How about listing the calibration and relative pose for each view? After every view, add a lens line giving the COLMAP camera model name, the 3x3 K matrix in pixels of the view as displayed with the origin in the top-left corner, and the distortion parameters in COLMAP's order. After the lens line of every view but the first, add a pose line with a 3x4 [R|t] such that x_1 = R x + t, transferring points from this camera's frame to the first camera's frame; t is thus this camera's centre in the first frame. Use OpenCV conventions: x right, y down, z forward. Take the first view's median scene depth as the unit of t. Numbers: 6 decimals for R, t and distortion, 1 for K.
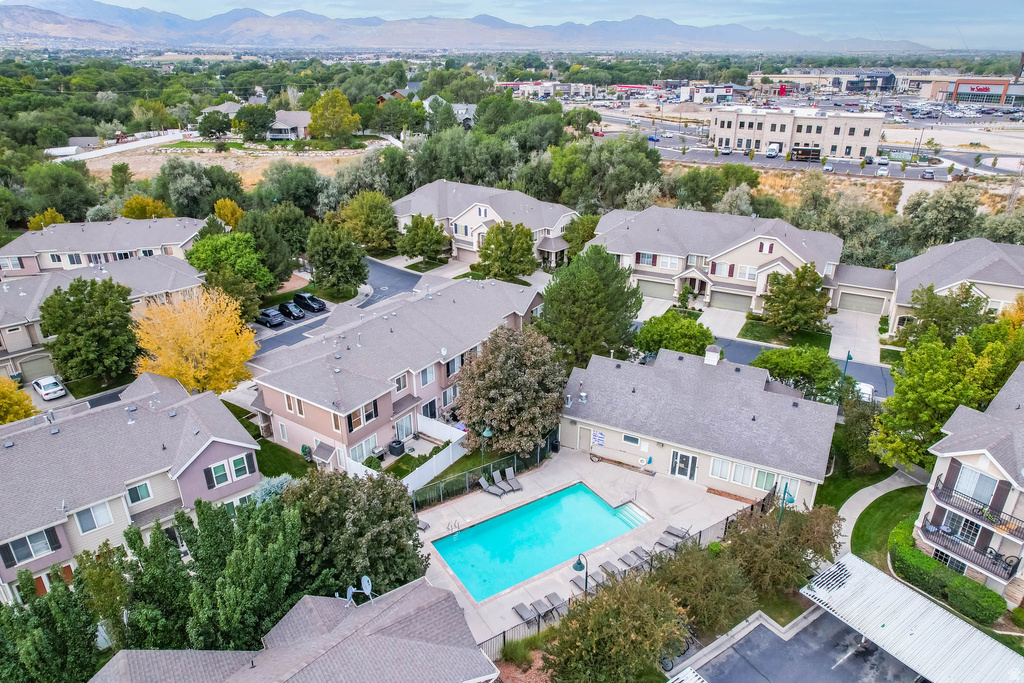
lens RADIAL K [[654.4, 0, 509.5], [0, 654.4, 339.5], [0, 0, 1]] dist [-0.074468, 0.062576]
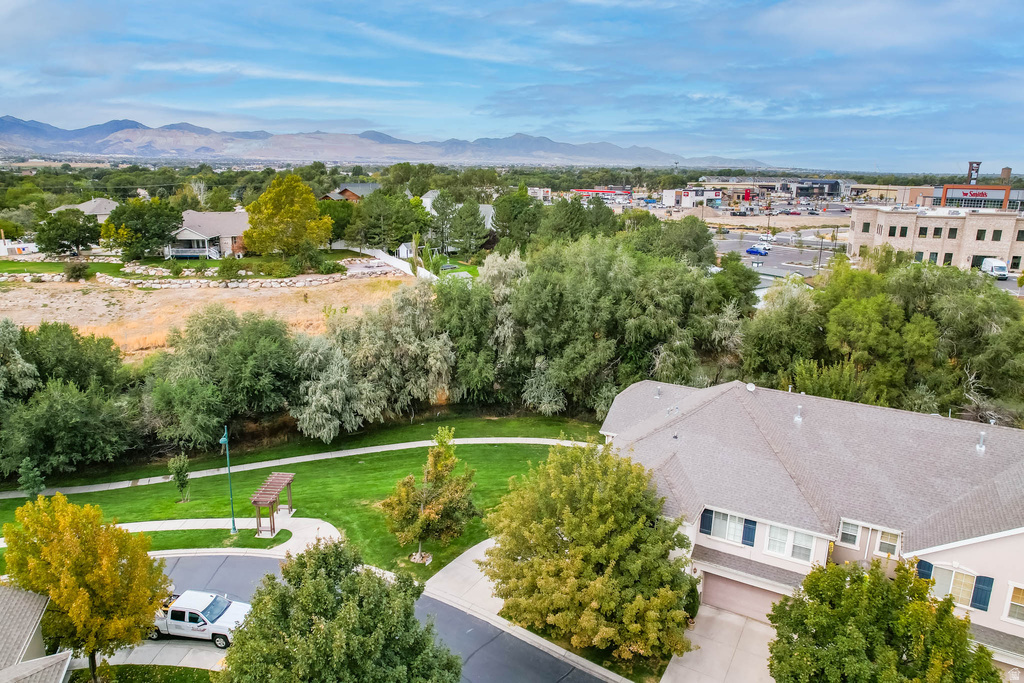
lens RADIAL K [[654.4, 0, 514.2], [0, 654.4, 339.3], [0, 0, 1]] dist [-0.074468, 0.062576]
pose [[0.985069, -0.030887, 0.169364, -0.168019], [0.057187, 0.986619, -0.152686, -0.131496], [-0.162382, 0.160091, 0.973654, 0.397927]]
